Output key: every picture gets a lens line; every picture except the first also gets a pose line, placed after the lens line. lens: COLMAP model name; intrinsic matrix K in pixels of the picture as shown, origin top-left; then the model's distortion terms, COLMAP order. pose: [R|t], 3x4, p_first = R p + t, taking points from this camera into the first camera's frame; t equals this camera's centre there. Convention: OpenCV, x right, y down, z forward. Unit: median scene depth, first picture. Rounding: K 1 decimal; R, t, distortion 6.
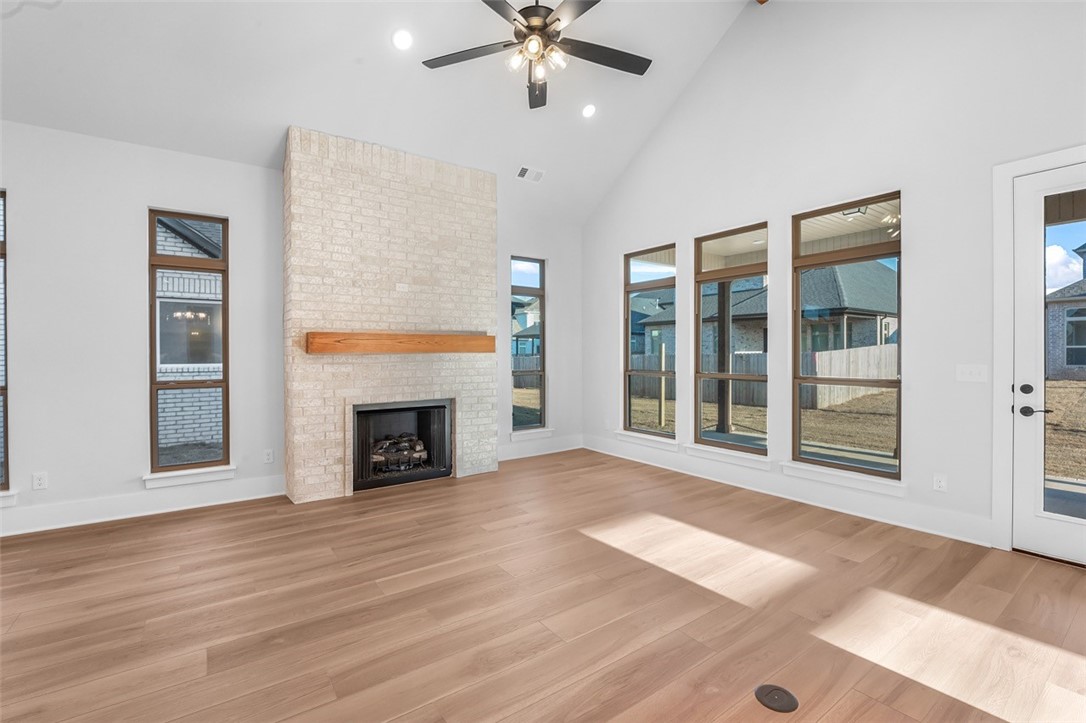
lens RADIAL K [[482.4, 0, 543.3], [0, 482.4, 357.1], [0, 0, 1]] dist [-0.021642, 0.001501]
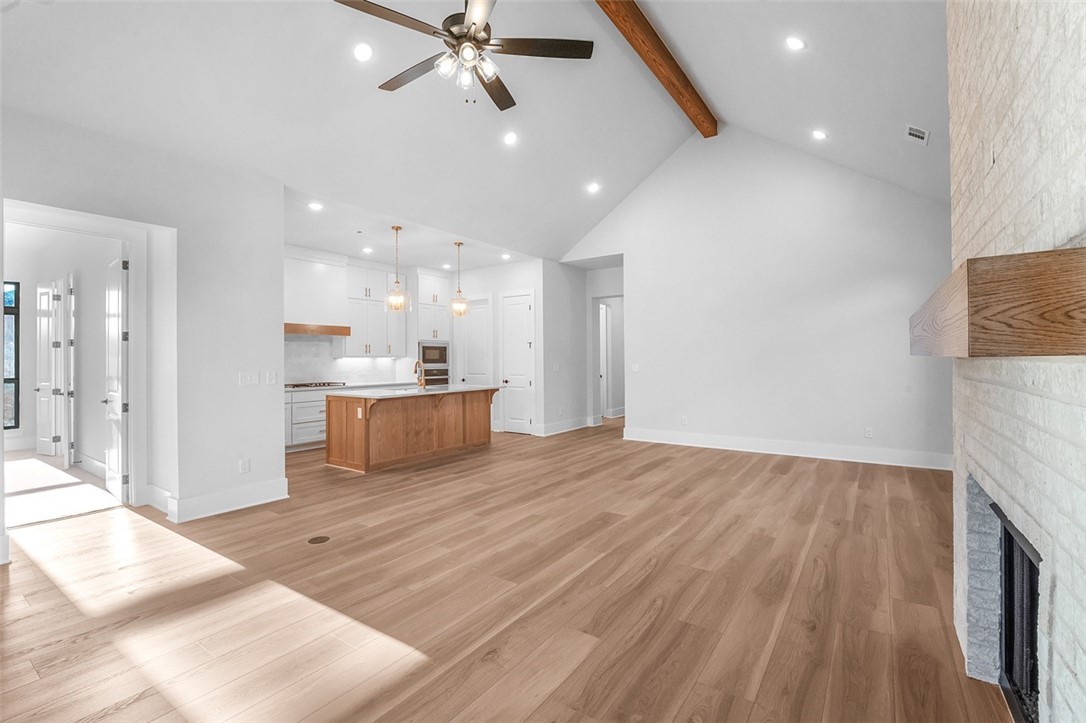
lens RADIAL K [[482.4, 0, 548.5], [0, 482.4, 354.5], [0, 0, 1]] dist [-0.021642, 0.001501]
pose [[-0.936552, 0.008608, -0.350422, 0.116214], [0.007848, 0.999963, 0.003588, -0.016046], [0.350440, 0.000610, -0.936585, 1.265463]]
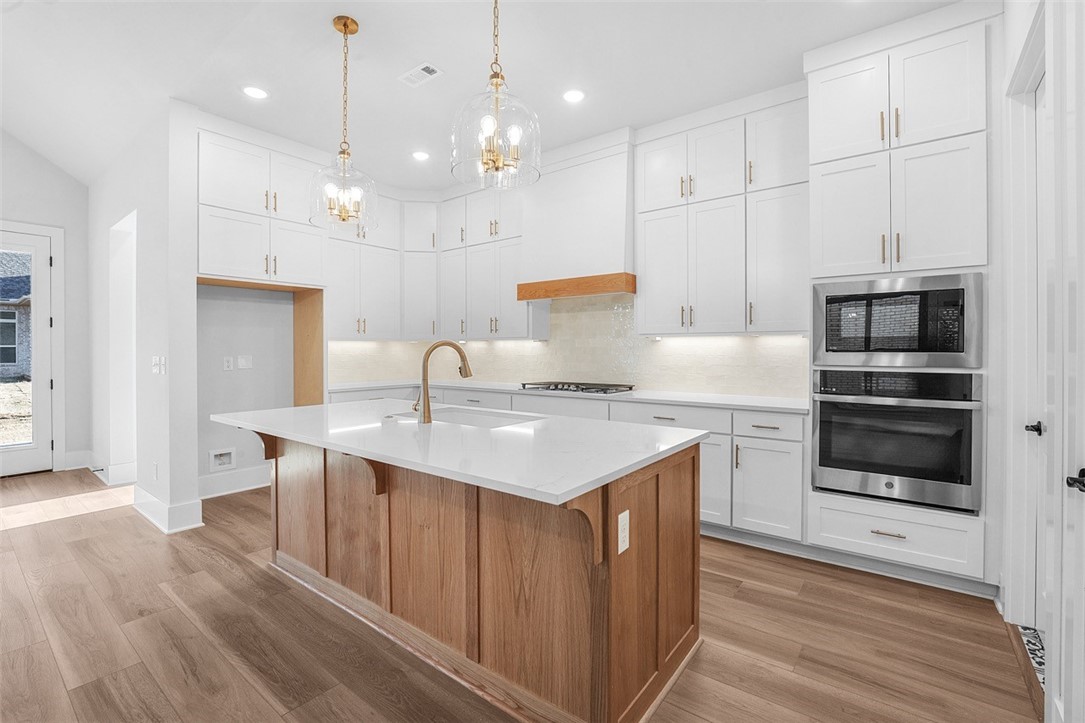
lens RADIAL K [[482.0, 0, 549.0], [0, 482.0, 352.5], [0, 0, 1]] dist [-0.021642, 0.001501]
pose [[-0.288609, 0.000315, 0.957447, -0.573497], [0.012529, 0.999916, 0.003447, 0.017656], [-0.957365, 0.012990, -0.288589, -0.238928]]
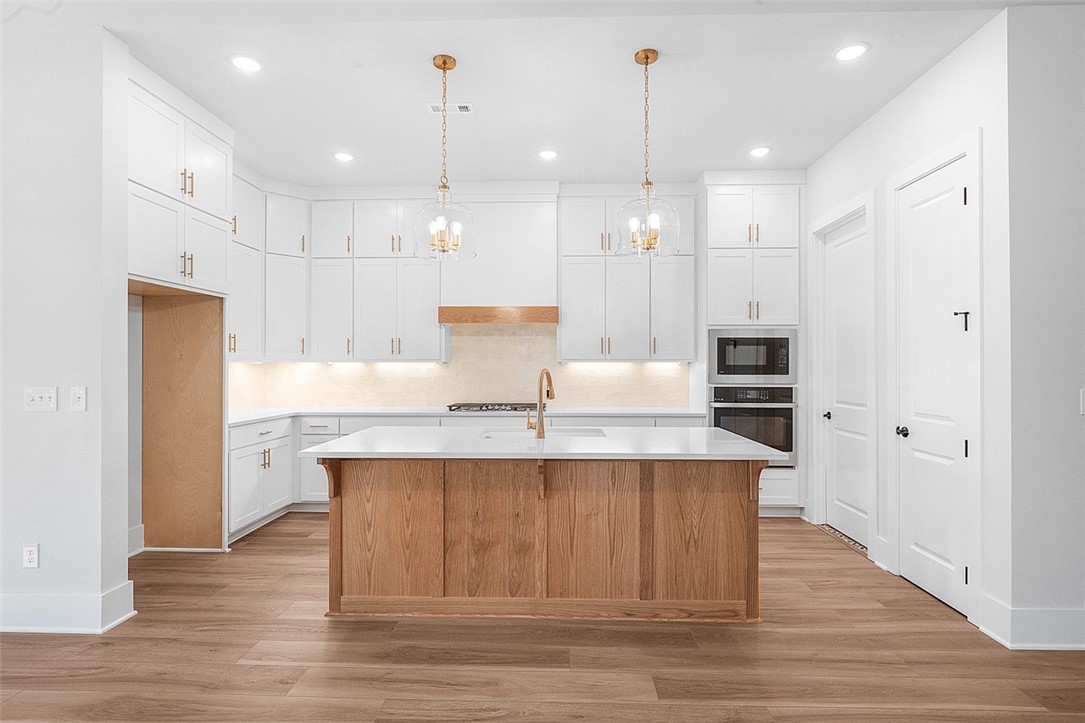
lens RADIAL K [[555.9, 0, 549.0], [0, 555.9, 364.0], [0, 0, 1]] dist [-0.010387, 0.000604]
pose [[-0.799242, 0.006969, 0.600969, -0.472723], [0.009748, 0.999952, 0.001369, -0.001437], [-0.600930, 0.006952, -0.799271, 0.293045]]
